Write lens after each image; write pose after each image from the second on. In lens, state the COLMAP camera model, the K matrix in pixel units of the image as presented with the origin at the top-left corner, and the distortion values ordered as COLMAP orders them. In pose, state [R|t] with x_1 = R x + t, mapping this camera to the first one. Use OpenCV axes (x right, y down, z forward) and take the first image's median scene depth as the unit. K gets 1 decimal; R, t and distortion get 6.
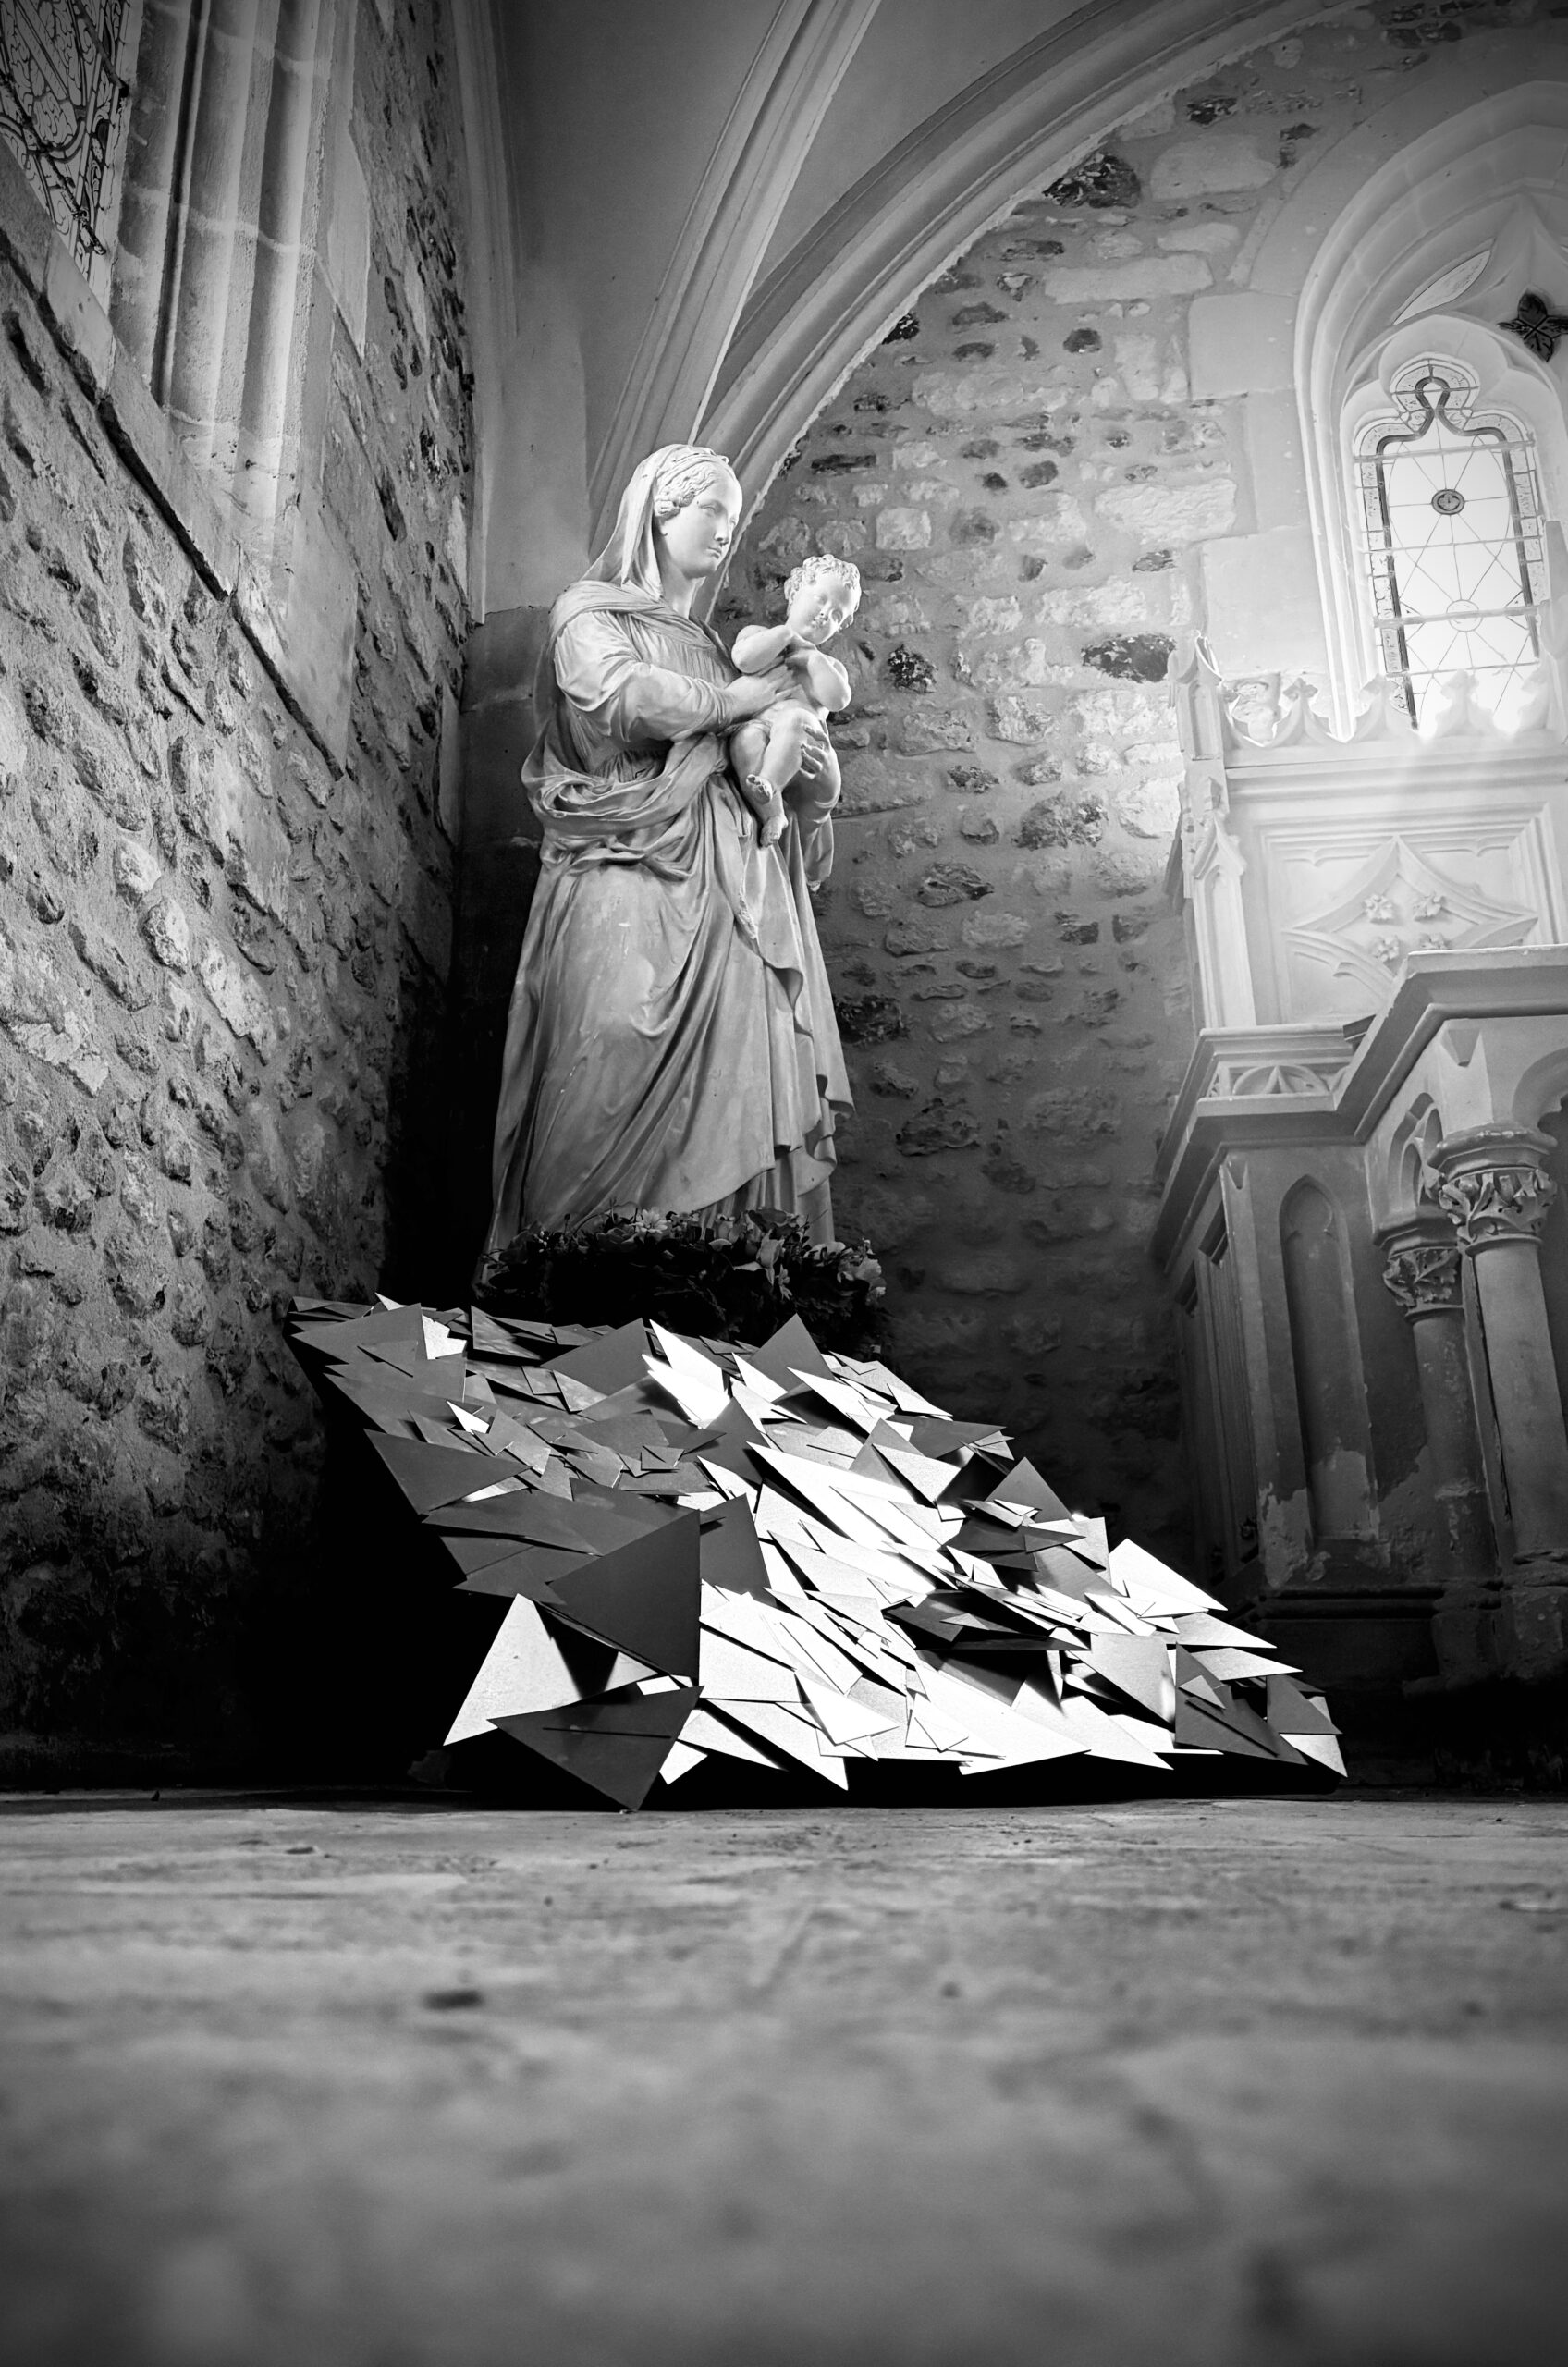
lens RADIAL K [[1823.0, 0, 762.8], [0, 1823.0, 1168.1], [0, 0, 1]] dist [0.036795, -0.000924]
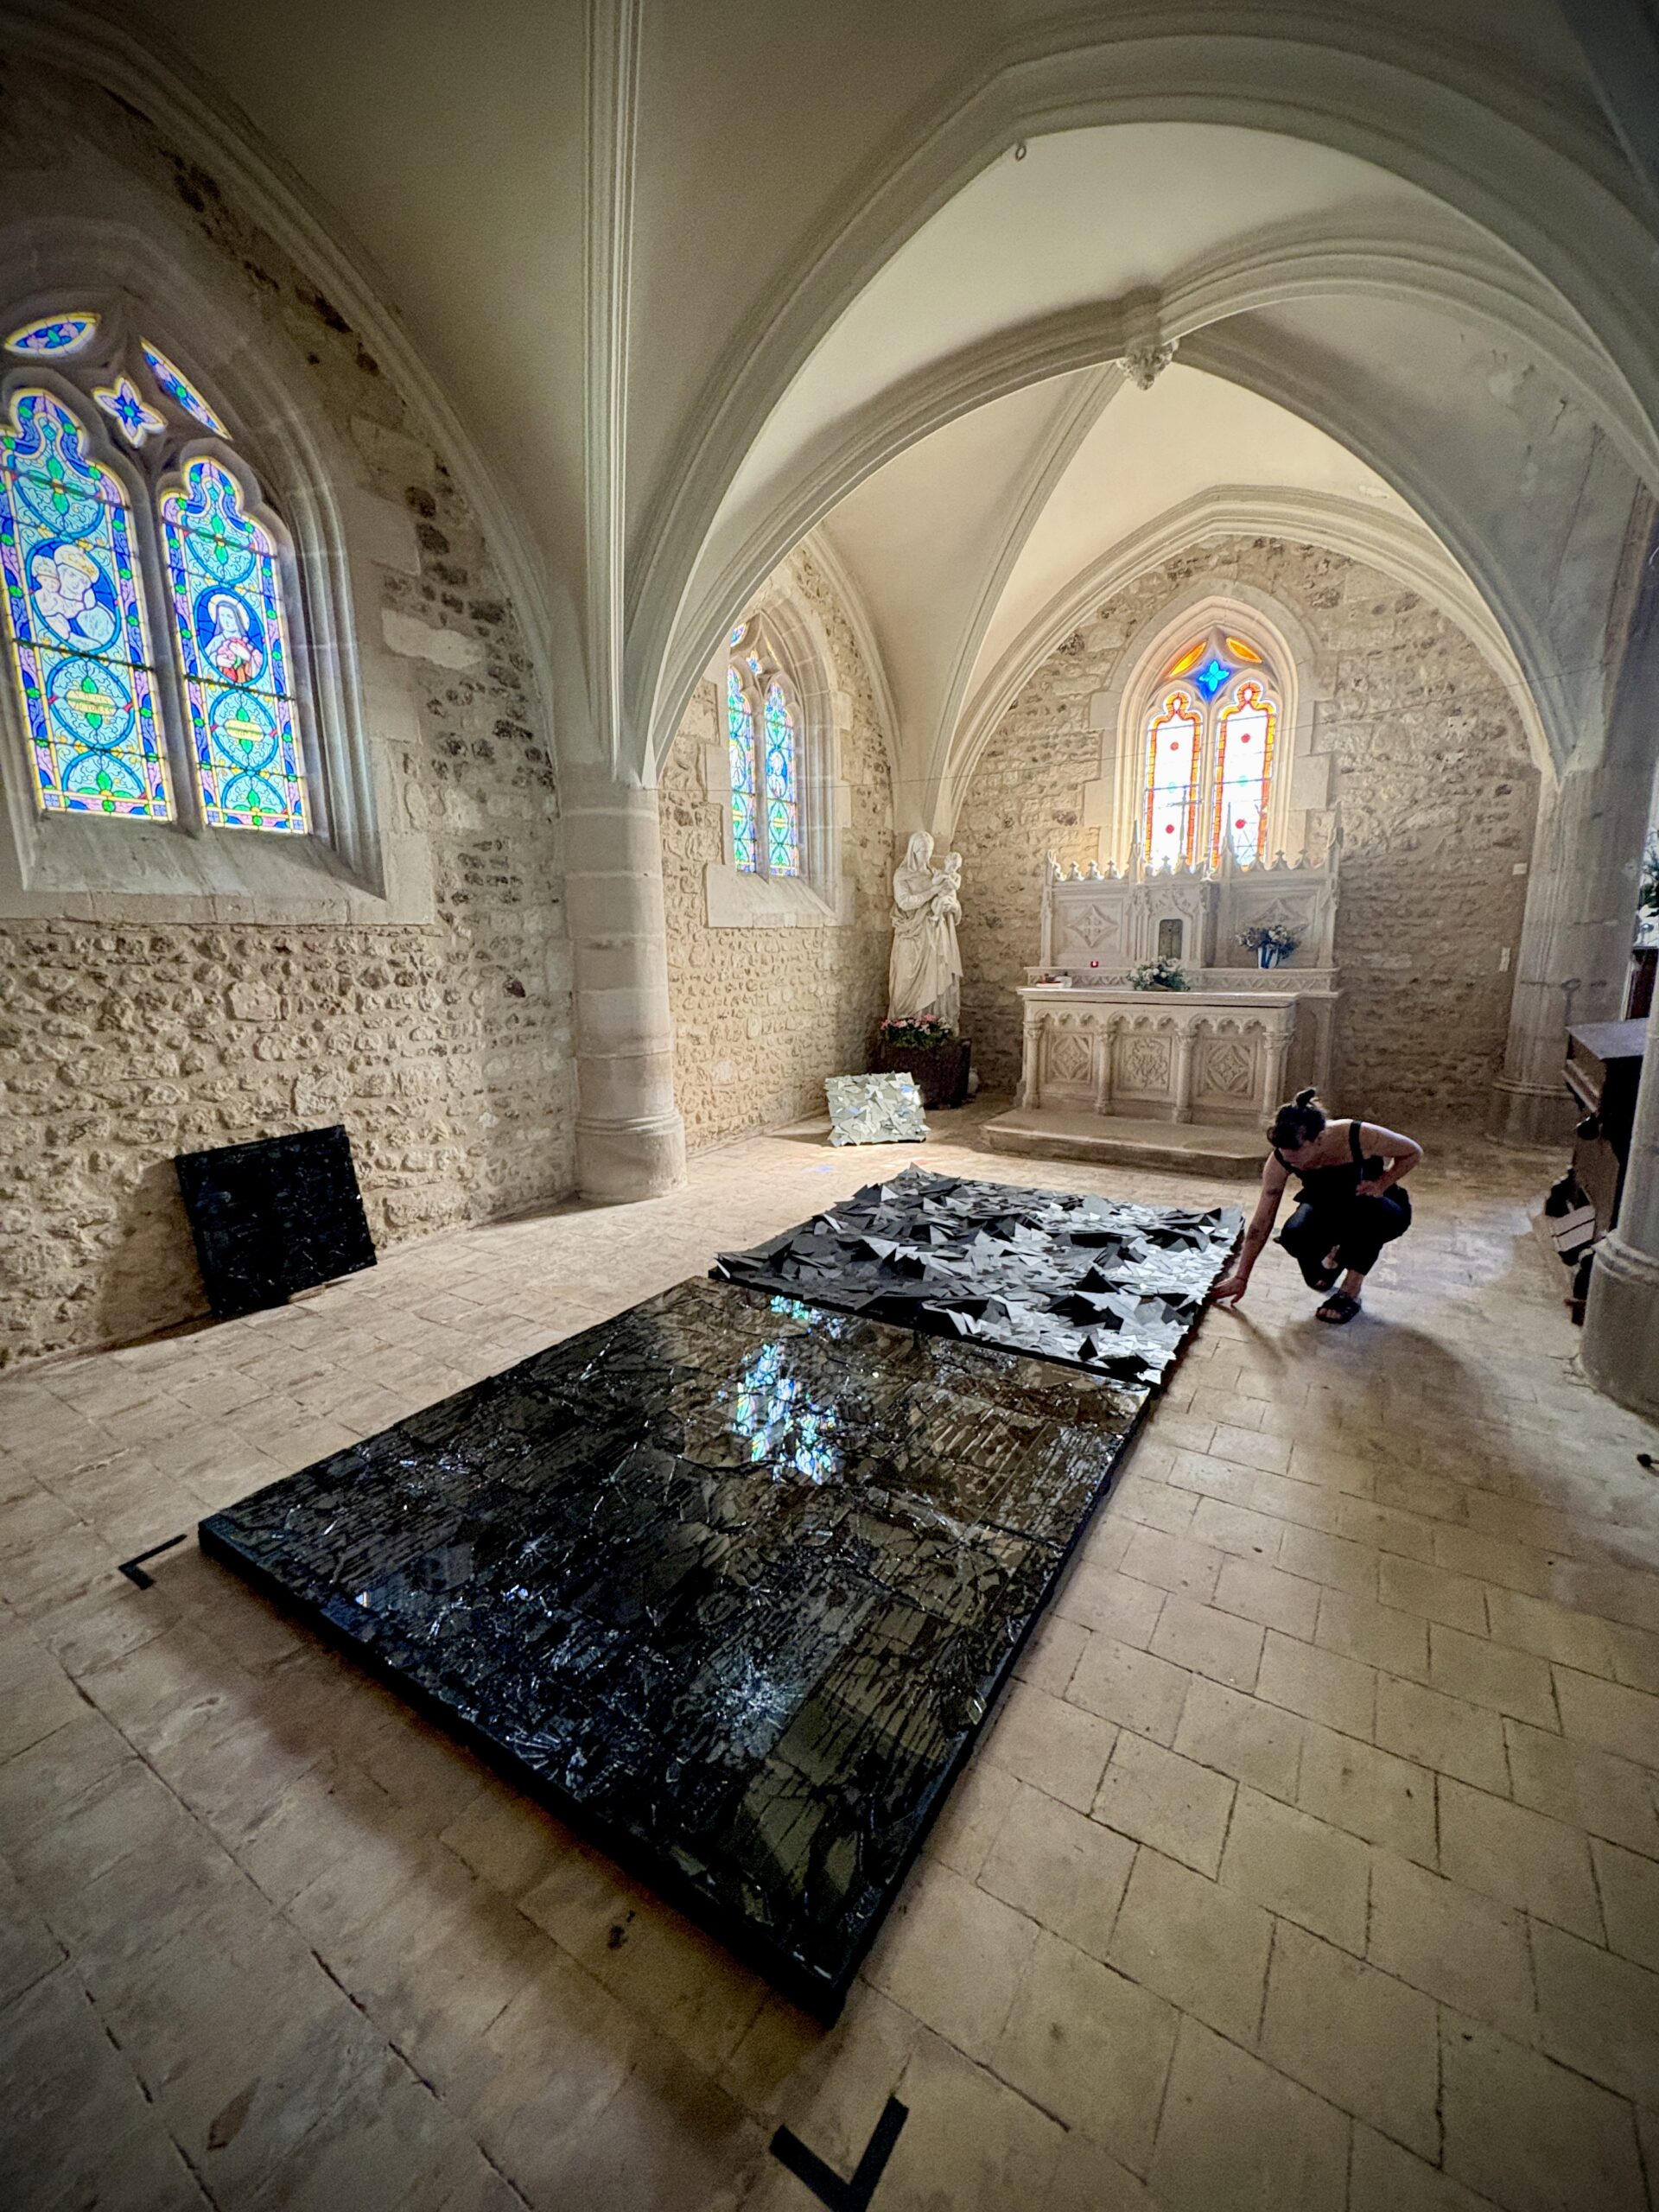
lens RADIAL K [[869.4, 0, 826.2], [0, 869.4, 1106.9], [0, 0, 1]] dist [-0.000037, 0.000077]
pose [[0.888249, 0.078544, -0.452598, 0.612358], [0.149245, 0.882479, 0.446047, -0.619555], [0.434442, -0.463748, 0.772138, -0.842418]]
